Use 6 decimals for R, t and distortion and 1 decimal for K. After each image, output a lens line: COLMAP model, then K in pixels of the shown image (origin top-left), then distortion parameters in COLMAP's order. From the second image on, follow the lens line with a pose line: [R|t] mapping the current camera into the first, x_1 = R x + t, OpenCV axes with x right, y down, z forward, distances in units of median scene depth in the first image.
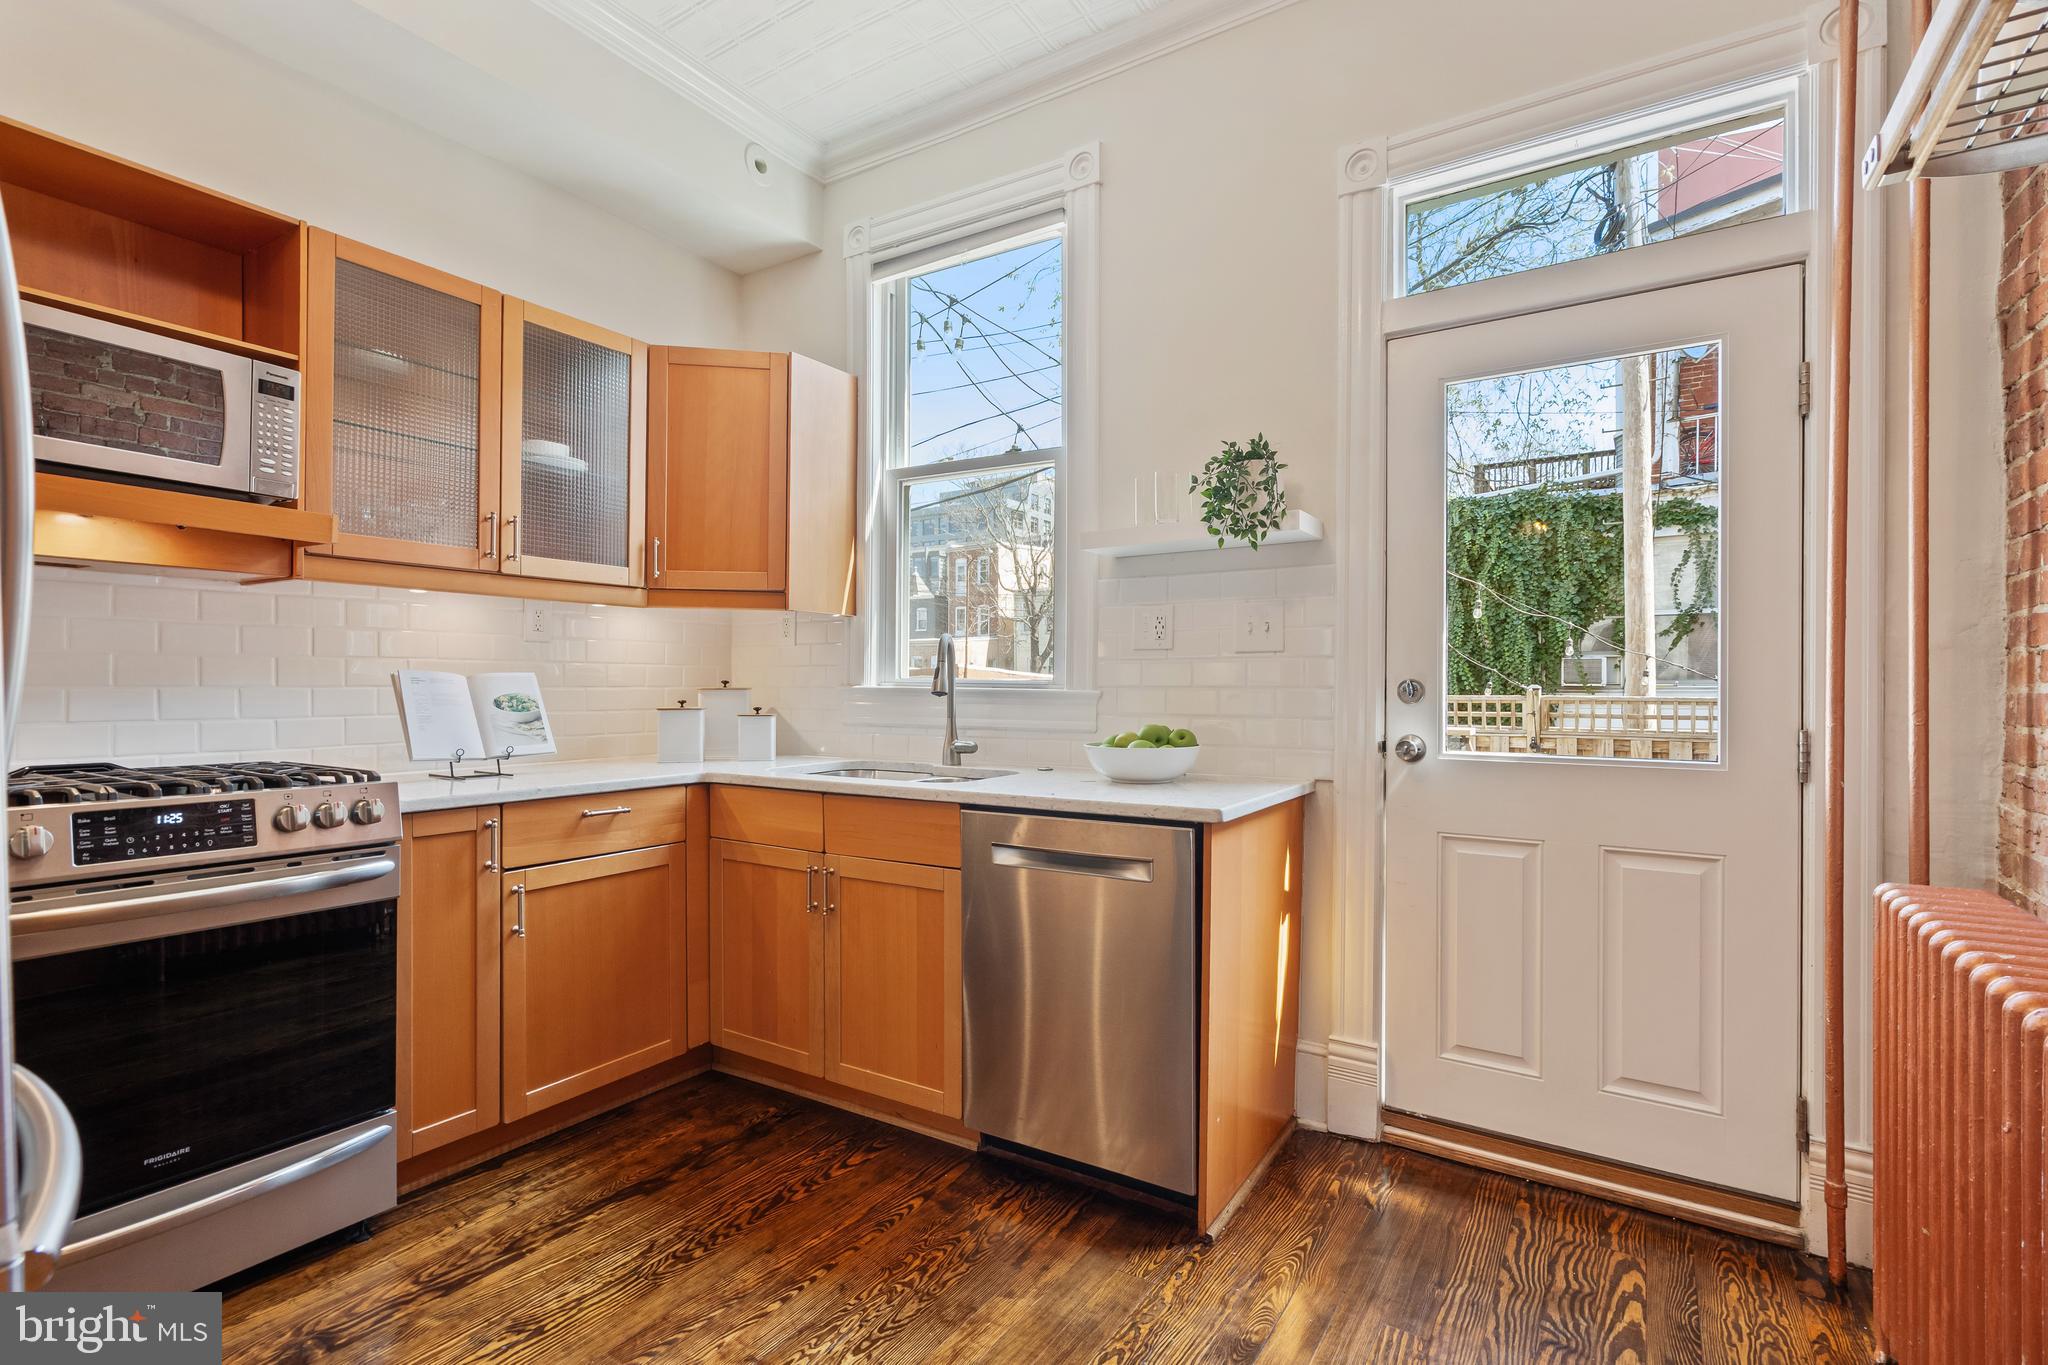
lens RADIAL K [[944.3, 0, 1024.0], [0, 944.3, 682.5], [0, 0, 1]] dist [-0.001482, 0.000815]
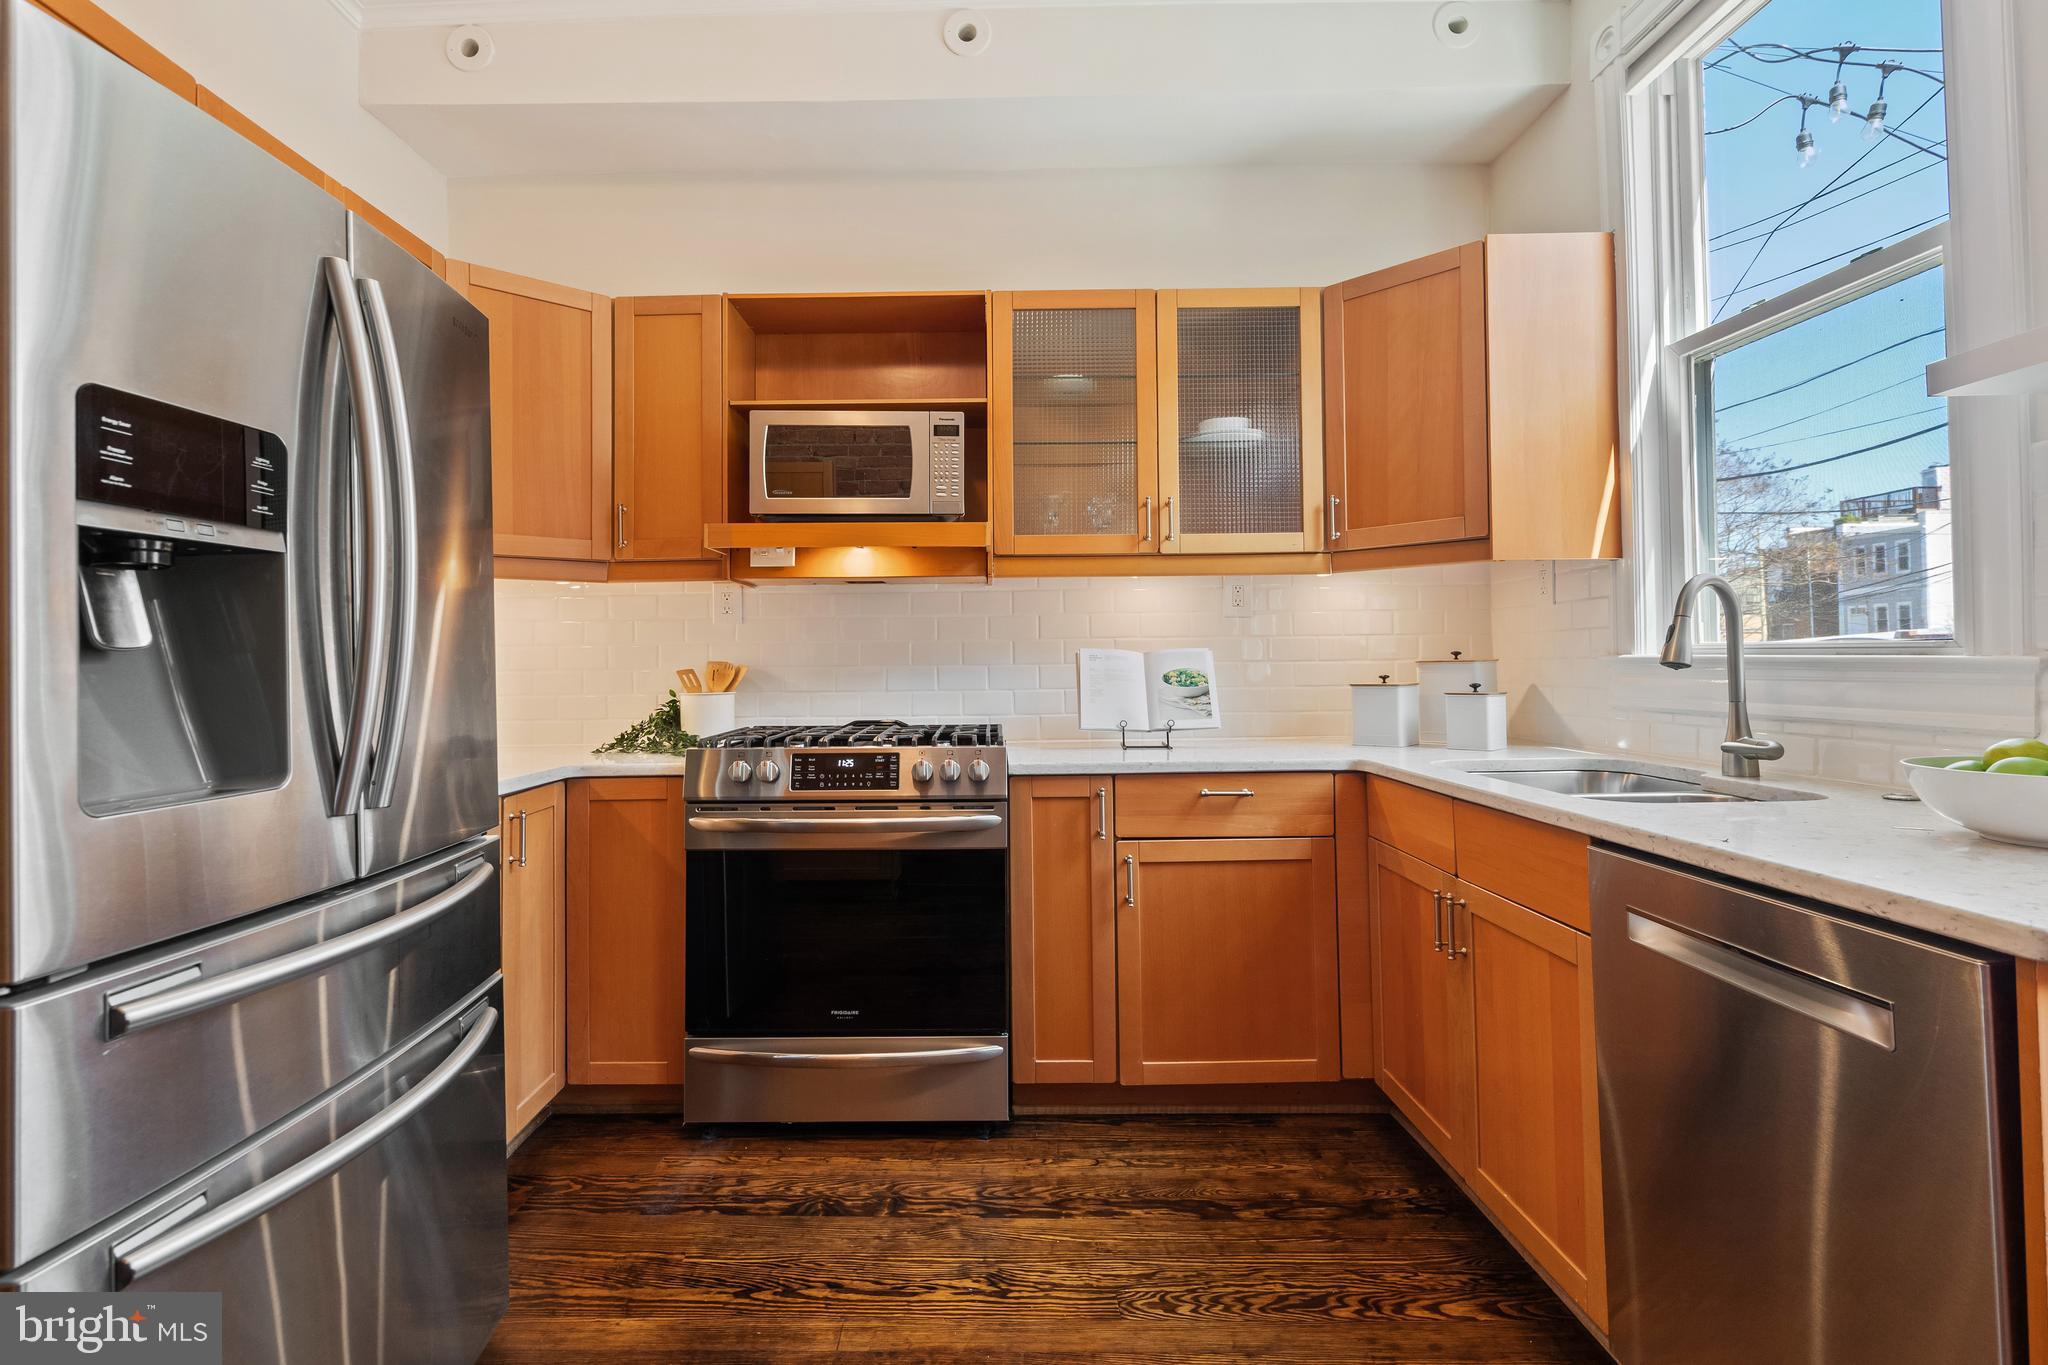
lens RADIAL K [[963.1, 0, 1031.6], [0, 963.1, 638.1], [0, 0, 1]] dist [-0.002151, 0.000891]
pose [[0.540091, -0.032774, -0.840968, 0.304553], [0.017207, 0.999463, -0.027900, 0.005438], [0.841431, 0.000598, 0.540365, 0.348966]]
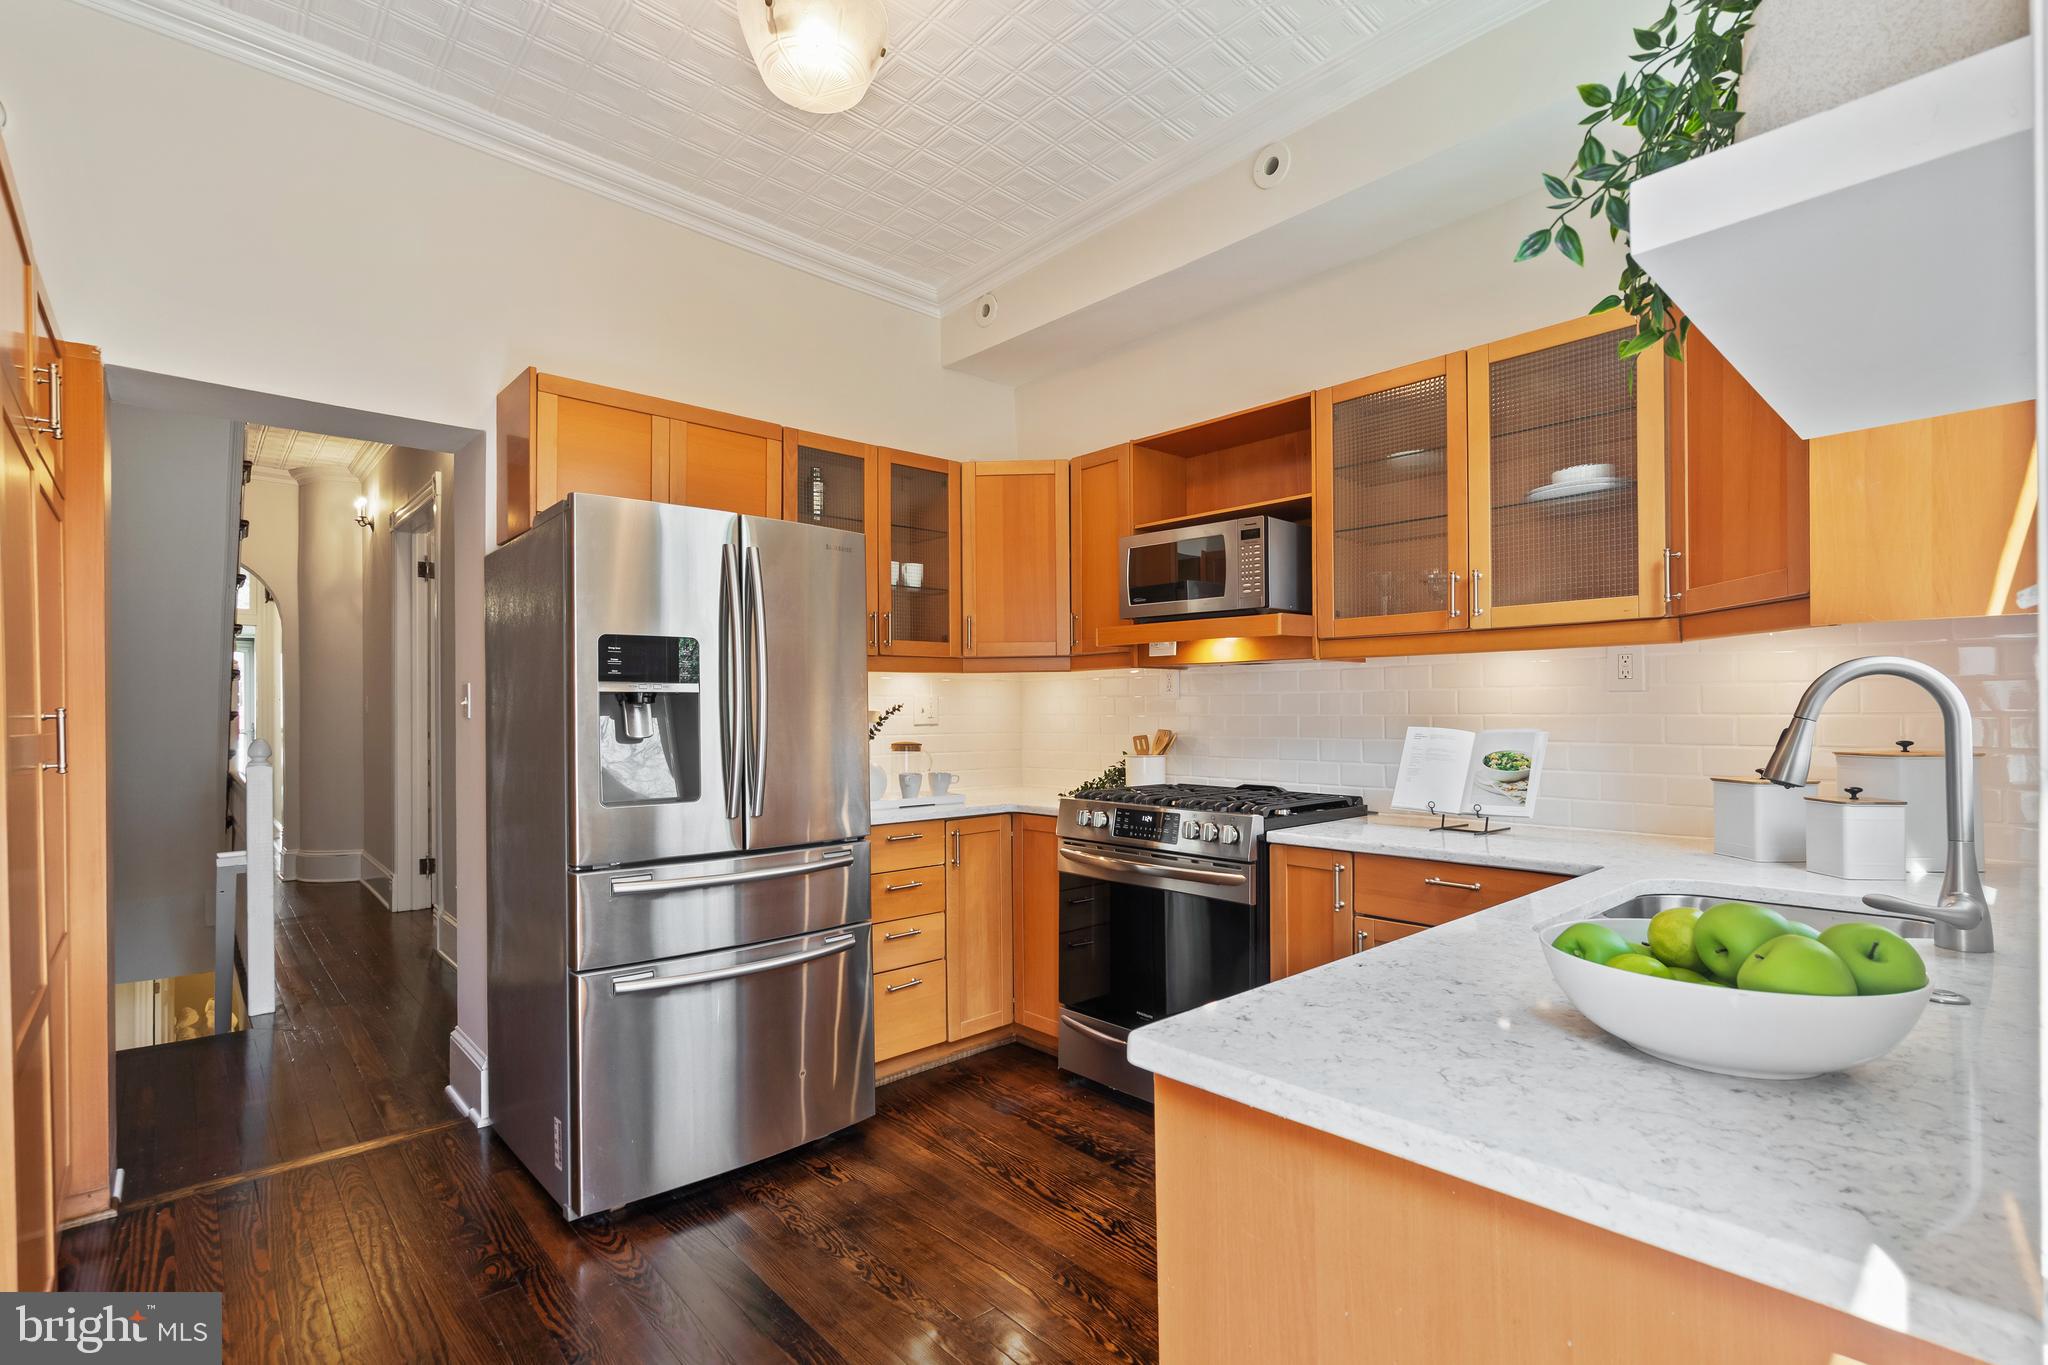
lens RADIAL K [[1057.7, 0, 1129.0], [0, 1057.7, 704.4], [0, 0, 1]] dist [-0.000727, 0.000202]
pose [[-0.246677, -0.005786, -0.969081, 0.708329], [0.006051, 0.999953, -0.007510, -0.035880], [0.969079, -0.007716, -0.246630, 1.066972]]
